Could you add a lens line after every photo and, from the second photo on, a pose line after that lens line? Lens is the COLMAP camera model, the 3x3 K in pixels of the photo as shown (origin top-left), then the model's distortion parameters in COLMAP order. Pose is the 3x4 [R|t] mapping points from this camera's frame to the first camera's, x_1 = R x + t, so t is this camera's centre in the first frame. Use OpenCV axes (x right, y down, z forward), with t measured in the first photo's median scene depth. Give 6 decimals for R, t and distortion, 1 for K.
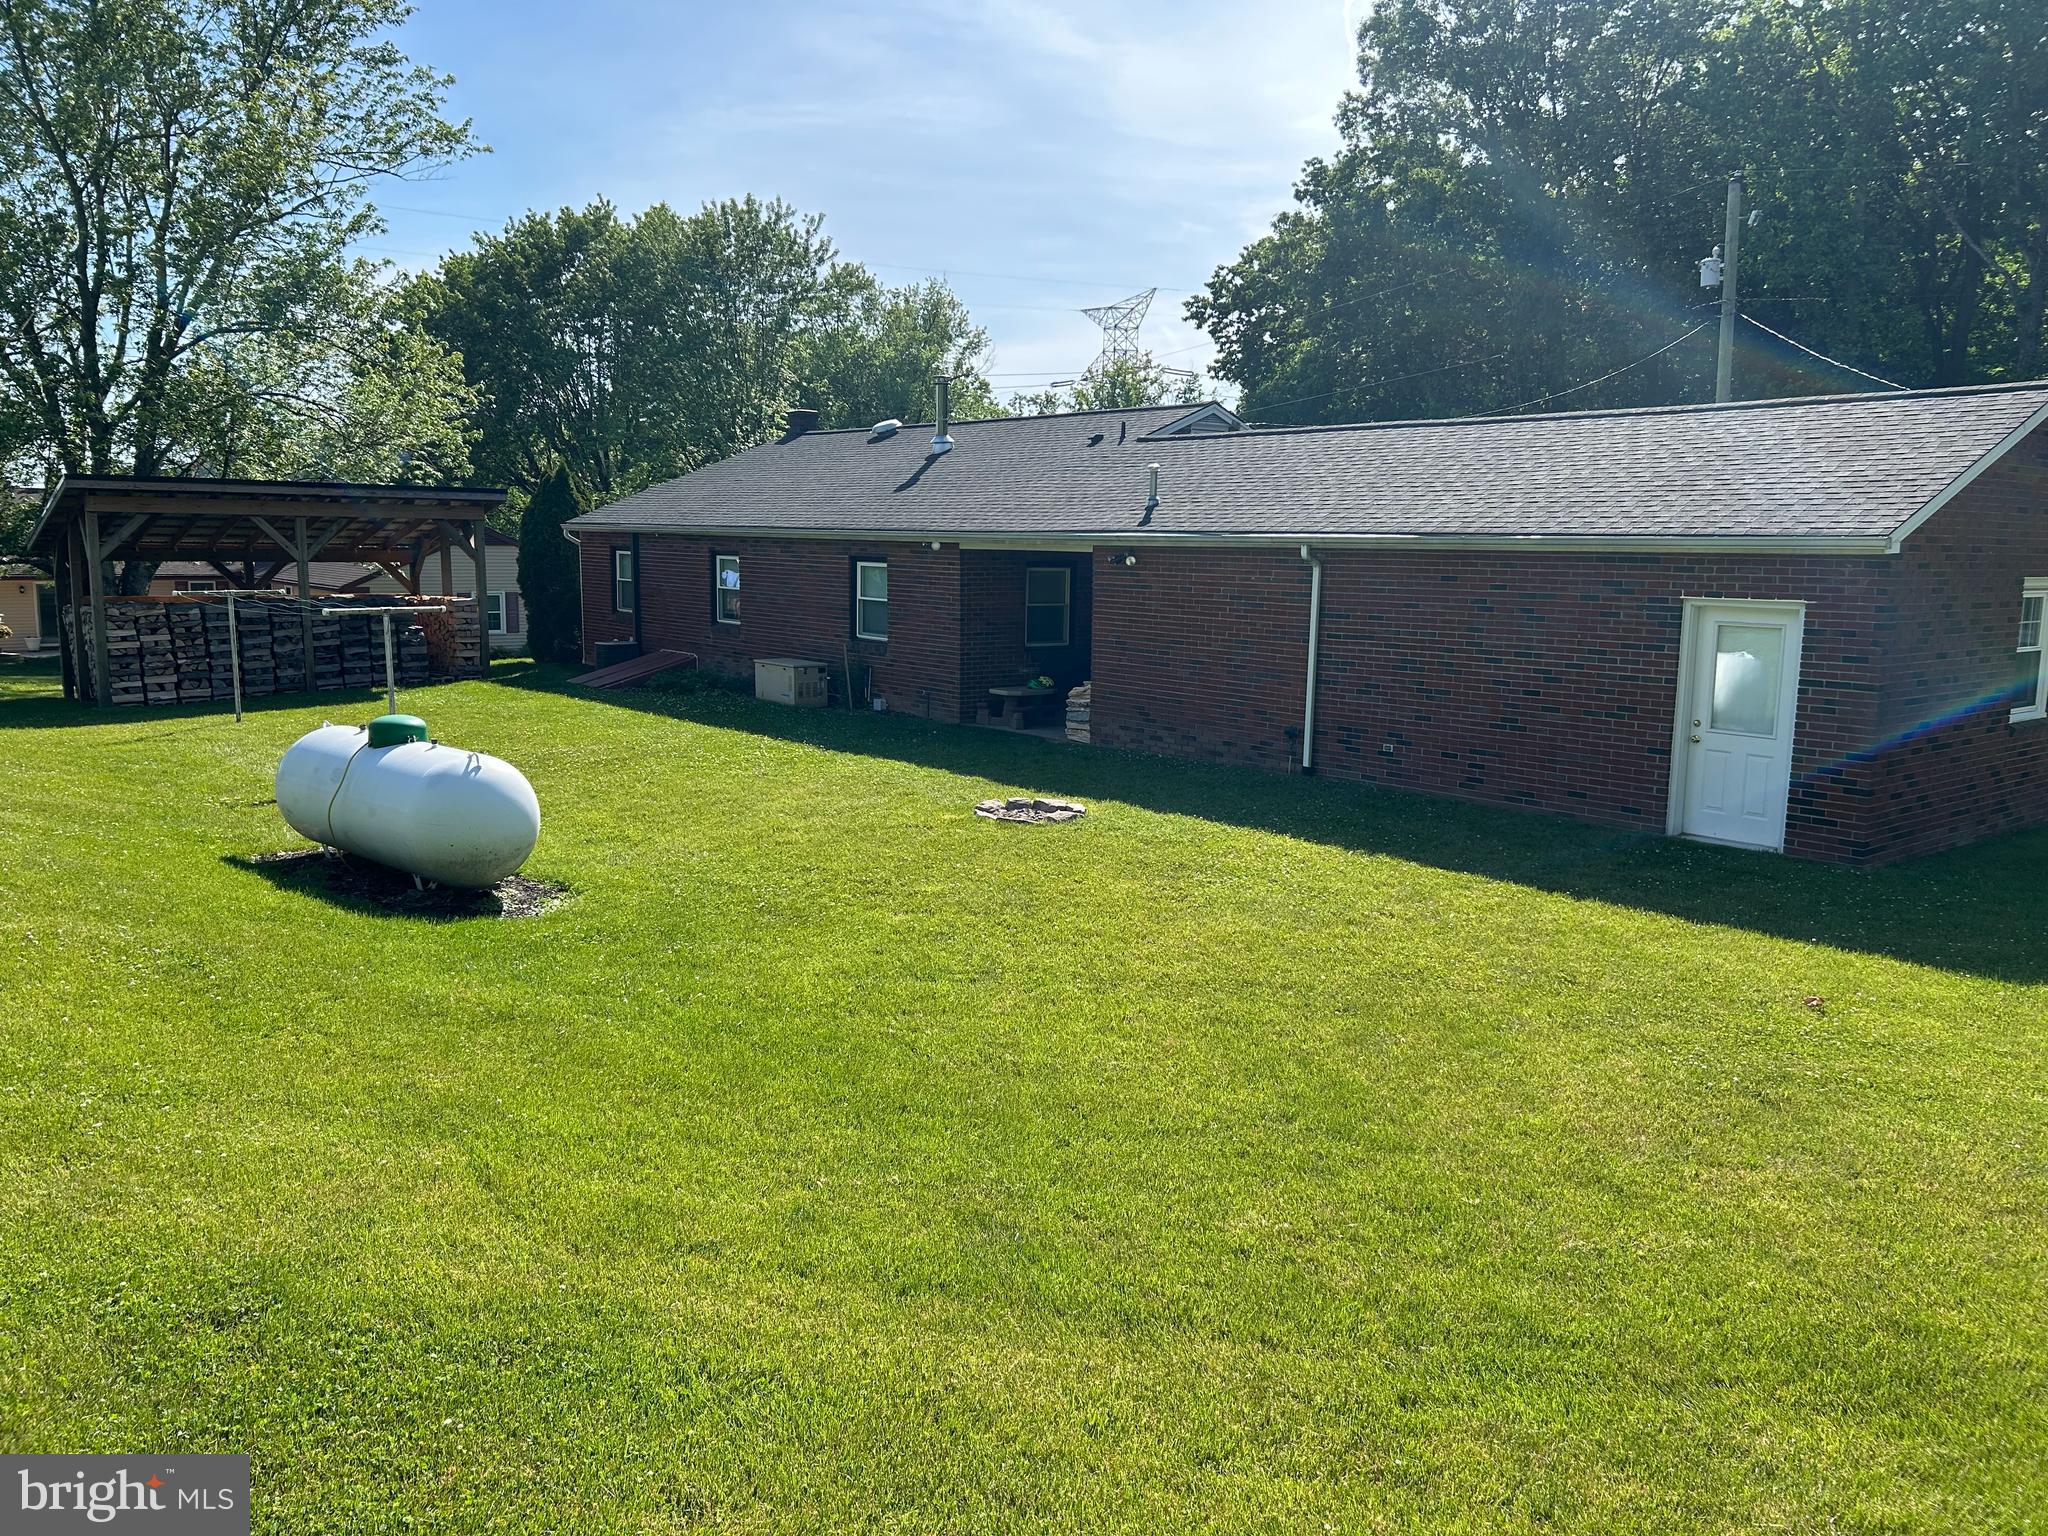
lens RADIAL K [[1533.6, 0, 1034.0], [0, 1533.6, 770.0], [0, 0, 1]] dist [0.041070, -0.052635]
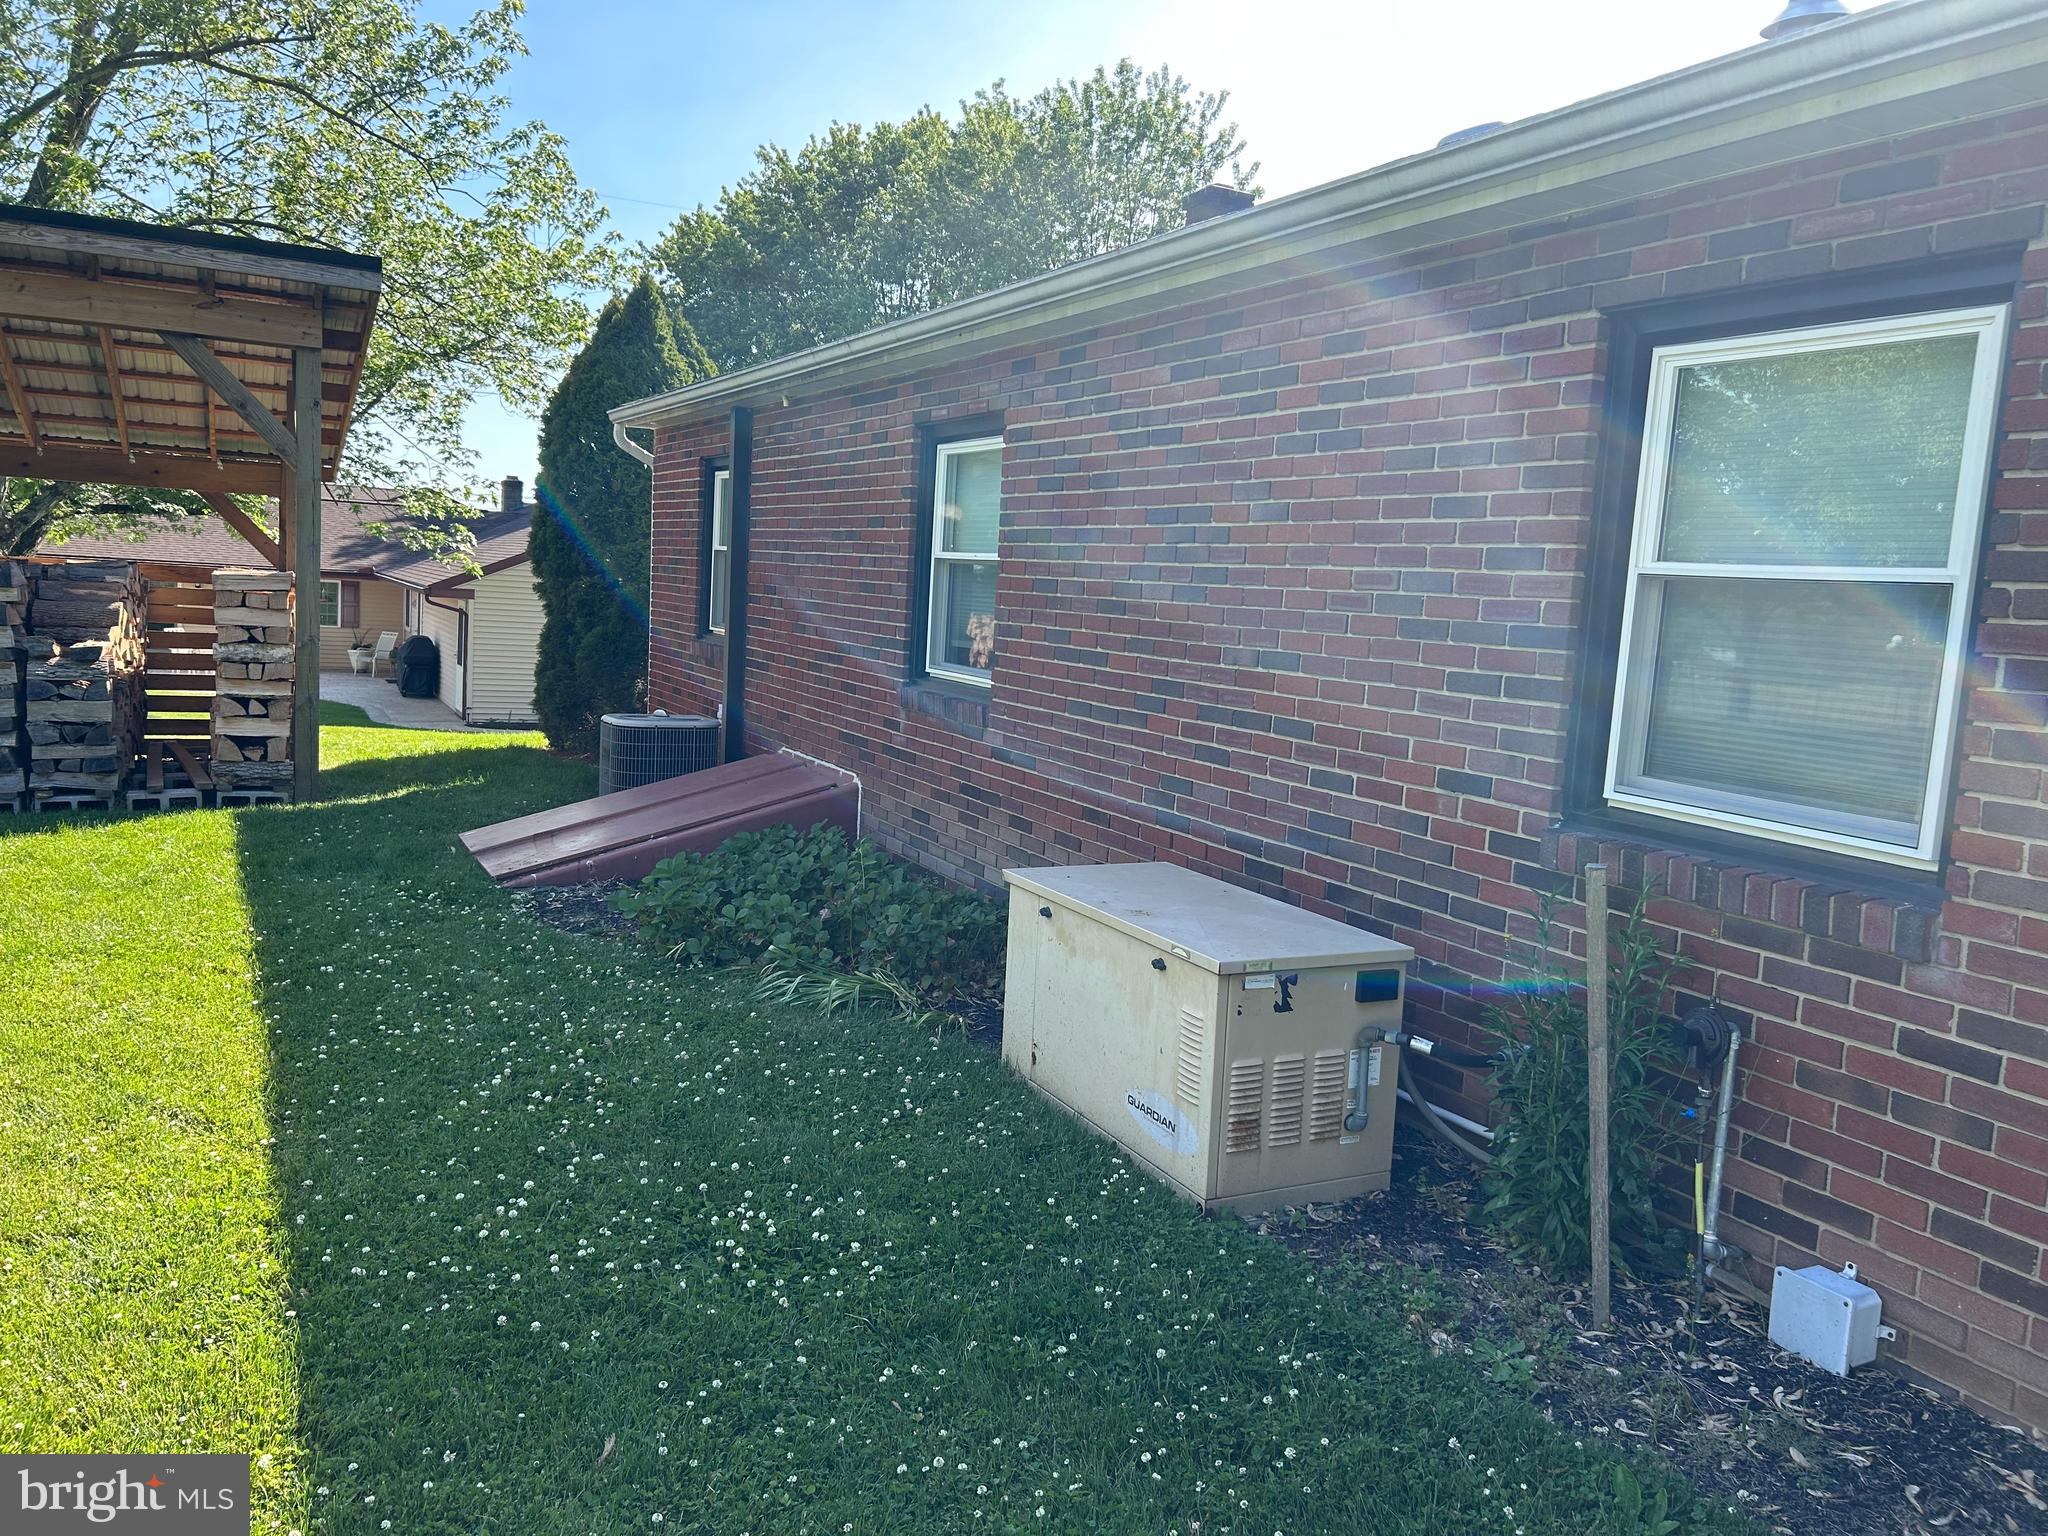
lens RADIAL K [[1533.6, 0, 1022.7], [0, 1533.6, 773.1], [0, 0, 1]] dist [0.041070, -0.052635]
pose [[0.973520, 0.065466, -0.219027, -0.056294], [-0.073529, 0.996876, -0.028856, -0.032265], [0.216453, 0.044197, 0.975292, 0.329955]]
